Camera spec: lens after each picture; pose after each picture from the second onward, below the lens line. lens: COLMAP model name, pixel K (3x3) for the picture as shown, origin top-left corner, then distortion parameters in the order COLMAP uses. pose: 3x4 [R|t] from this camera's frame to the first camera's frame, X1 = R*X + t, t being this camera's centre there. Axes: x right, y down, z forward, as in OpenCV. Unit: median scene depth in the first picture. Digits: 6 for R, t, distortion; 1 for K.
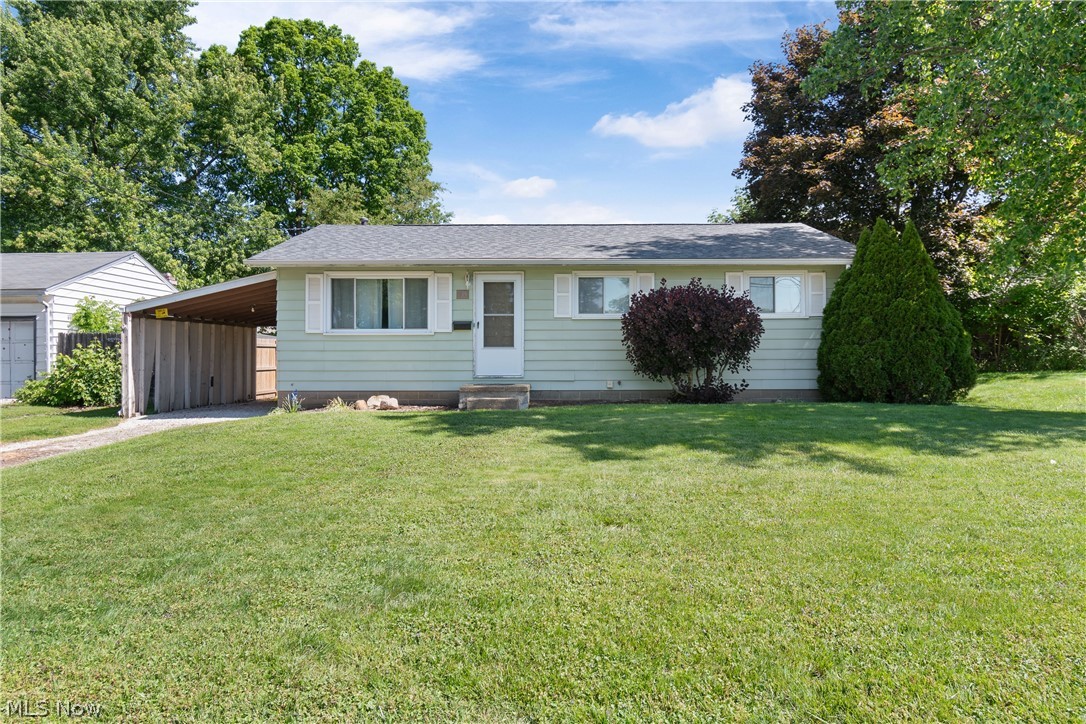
lens RADIAL K [[684.0, 0, 543.6], [0, 684.0, 359.2], [0, 0, 1]] dist [0.007836, 0.000726]
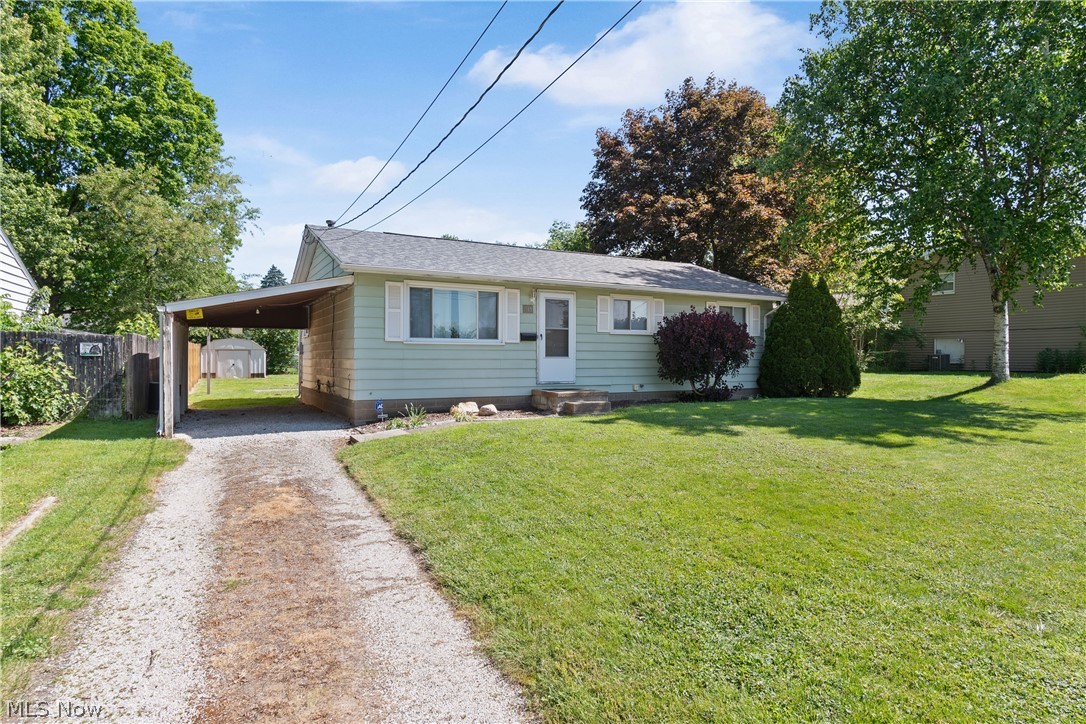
lens RADIAL K [[602.1, 0, 542.7], [0, 602.1, 363.7], [0, 0, 1]] dist [0.000656, -0.000788]
pose [[0.874215, 0.000419, 0.485540, -0.572060], [-0.006787, 0.999912, 0.011358, -0.017043], [-0.485492, -0.013225, 0.874141, 0.129596]]
